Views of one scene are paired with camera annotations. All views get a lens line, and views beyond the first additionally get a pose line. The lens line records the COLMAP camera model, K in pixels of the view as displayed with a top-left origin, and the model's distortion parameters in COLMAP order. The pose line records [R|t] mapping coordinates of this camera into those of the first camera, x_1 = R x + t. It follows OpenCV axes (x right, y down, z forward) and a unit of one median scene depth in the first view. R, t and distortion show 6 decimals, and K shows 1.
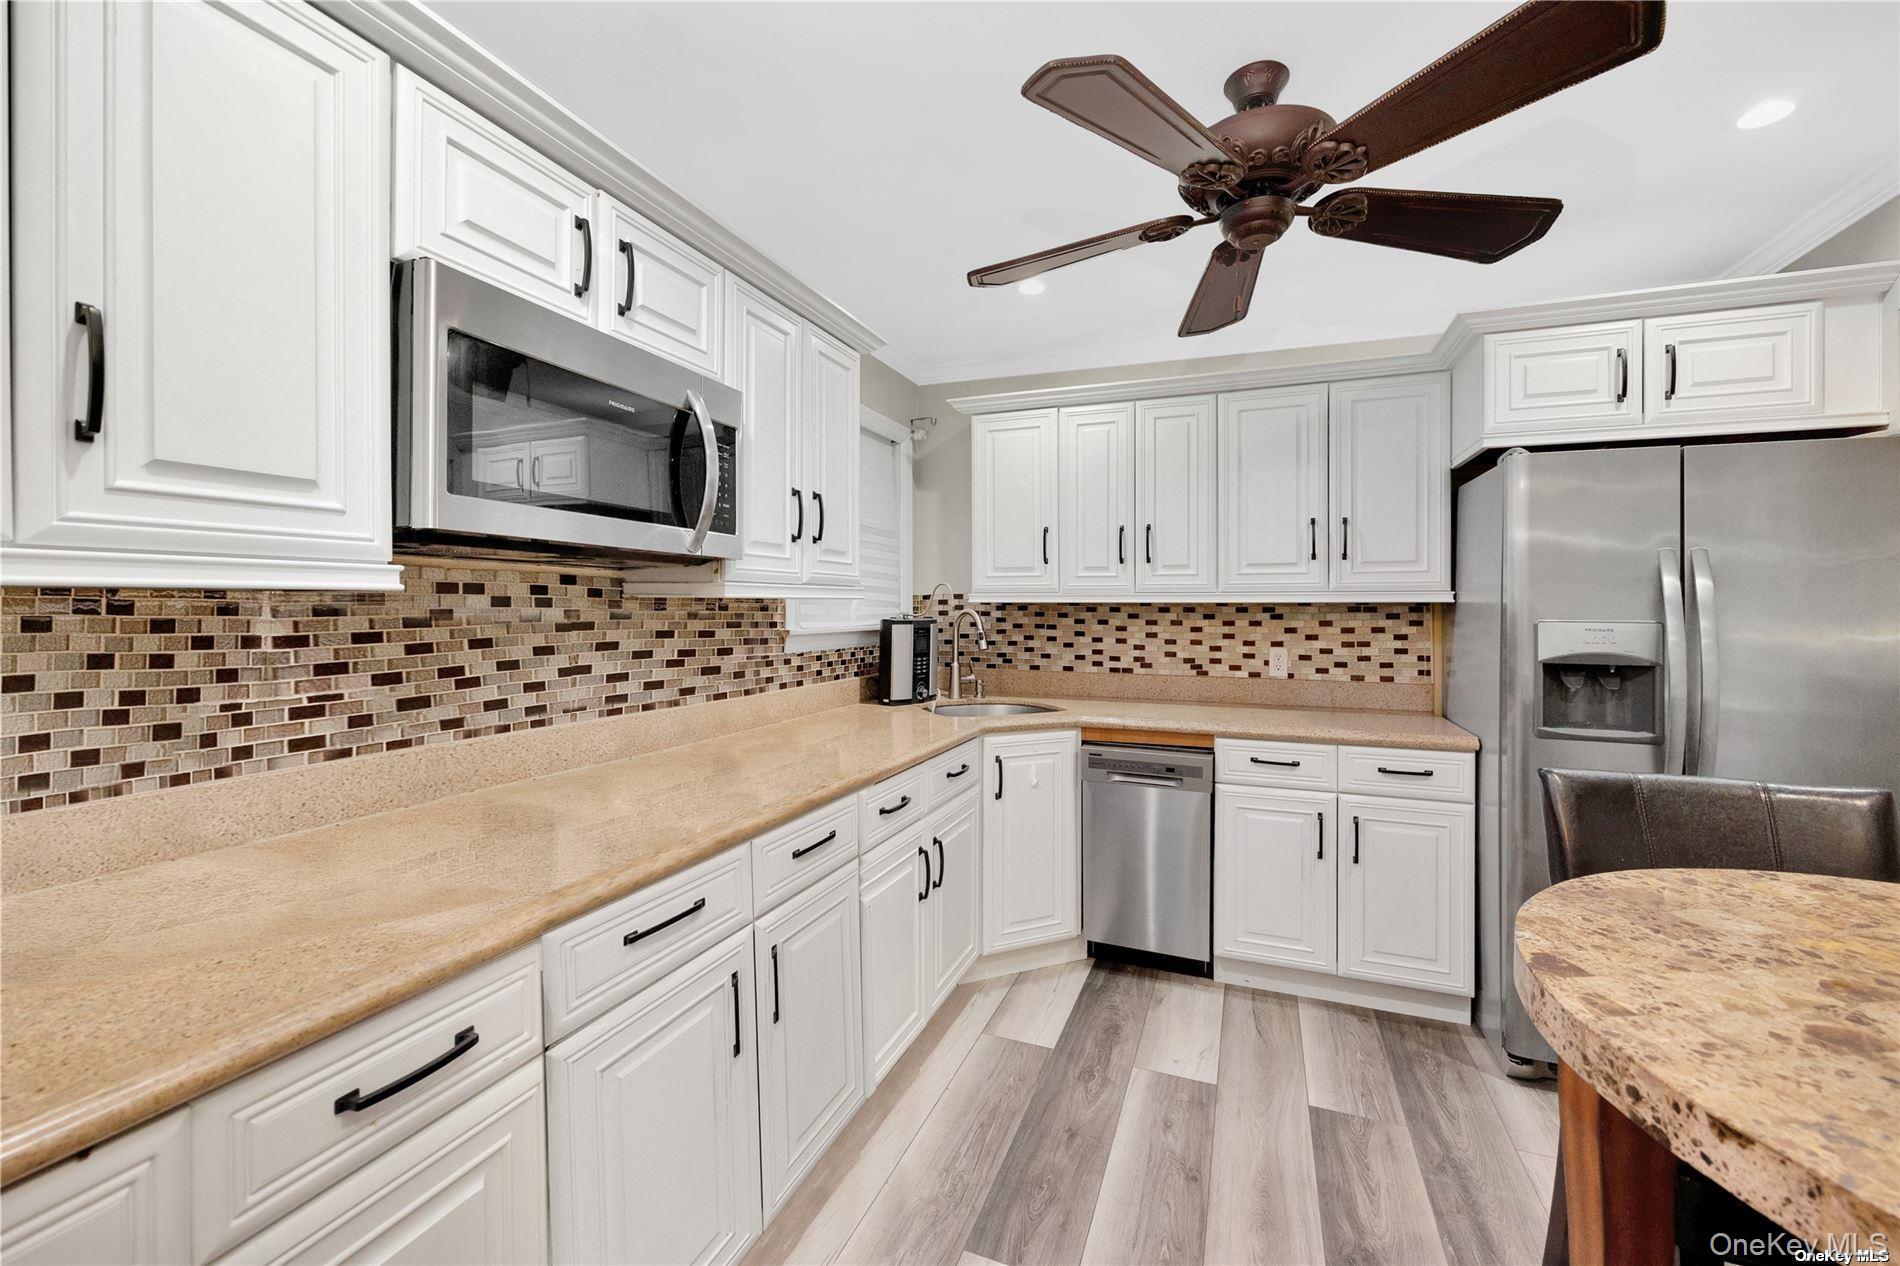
lens RADIAL K [[766.6, 0, 943.1], [0, 766.6, 614.8], [0, 0, 1]] dist [-0.019806, 0.001829]
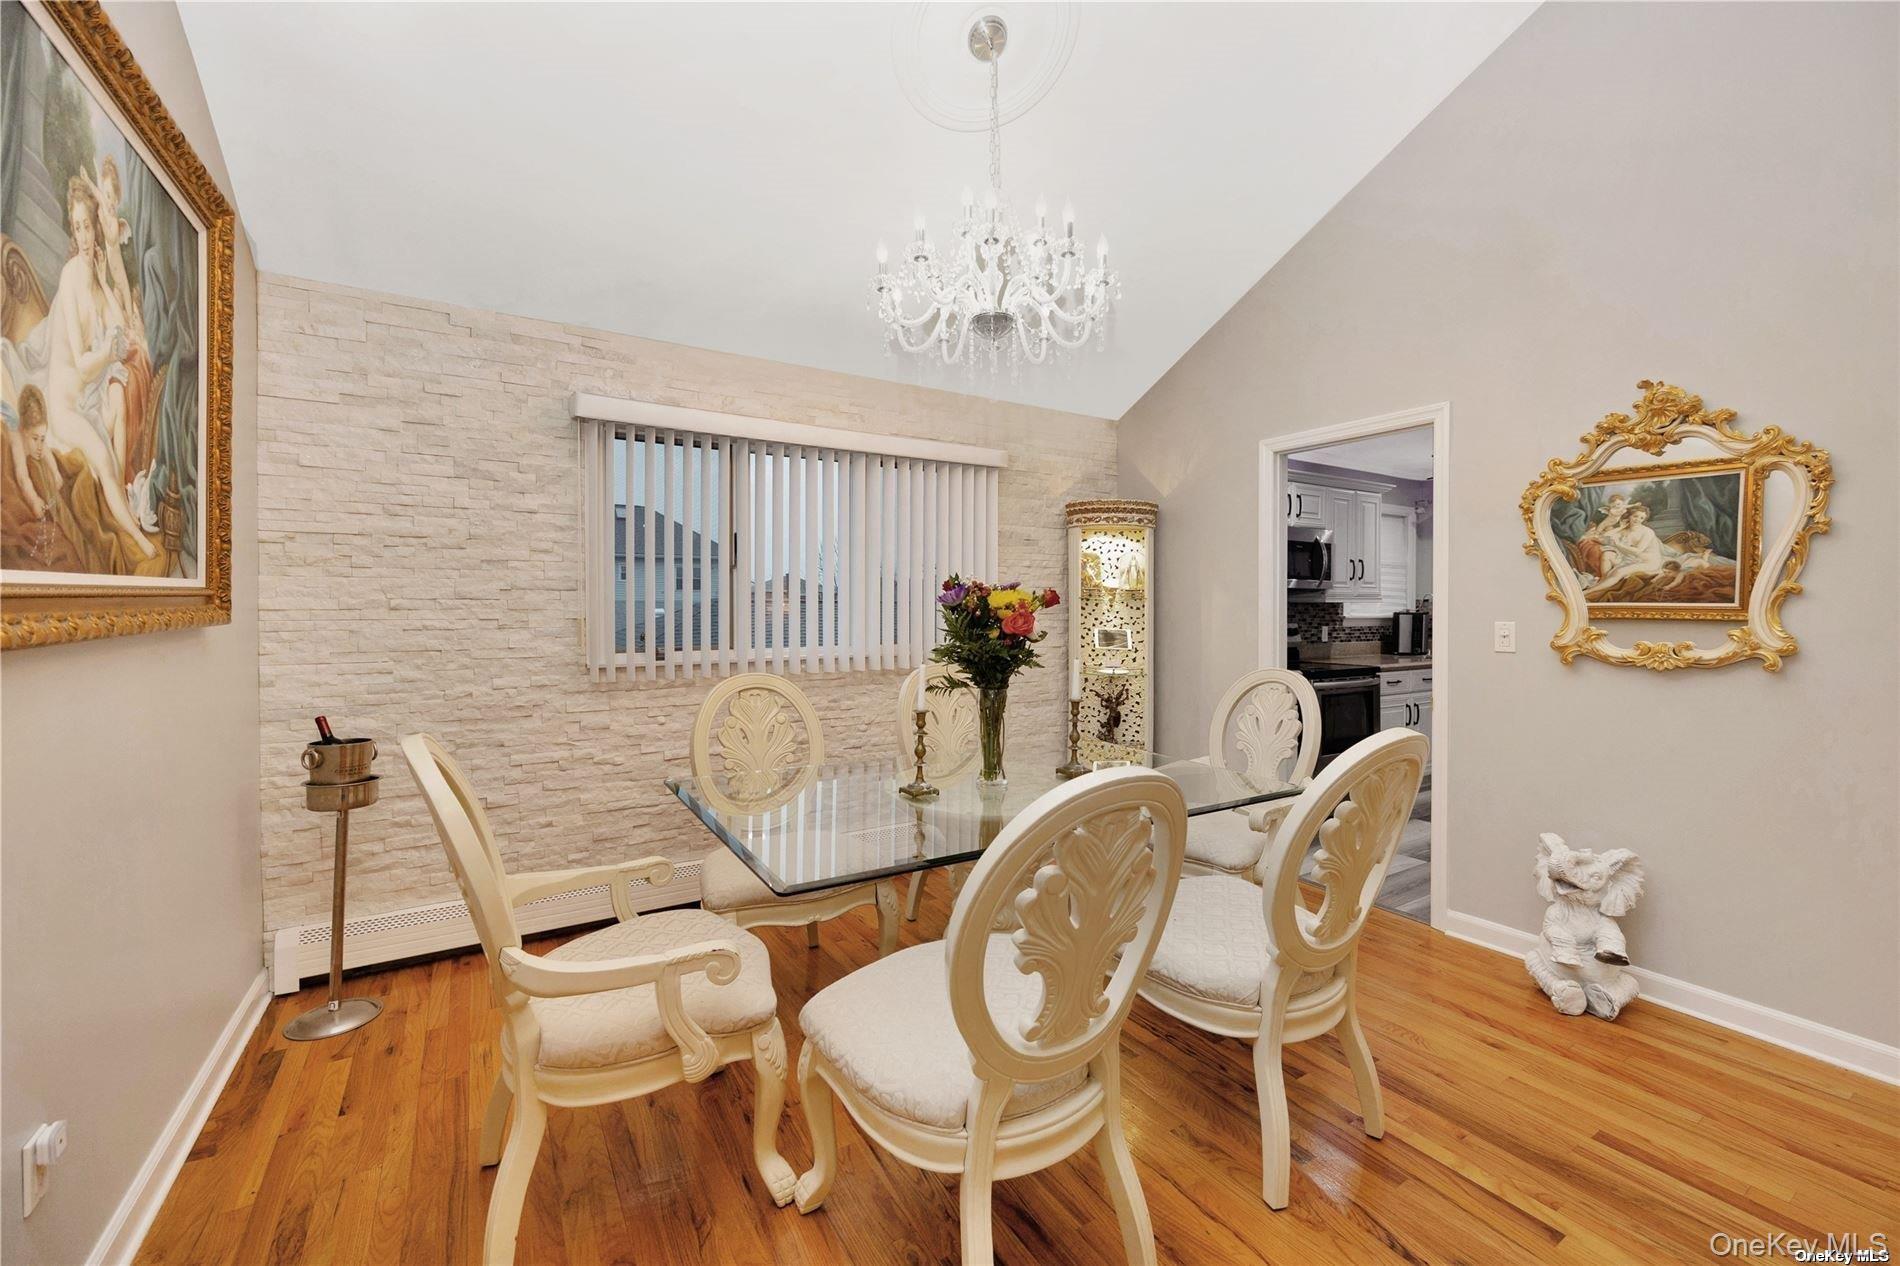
lens RADIAL K [[766.6, 0, 949.3], [0, 766.6, 620.0], [0, 0, 1]] dist [-0.019806, 0.001829]
pose [[0.806258, 0.007971, -0.591510, 0.183192], [-0.004234, 0.999961, 0.007704, 0.018369], [0.591549, -0.003707, 0.806261, -1.472220]]
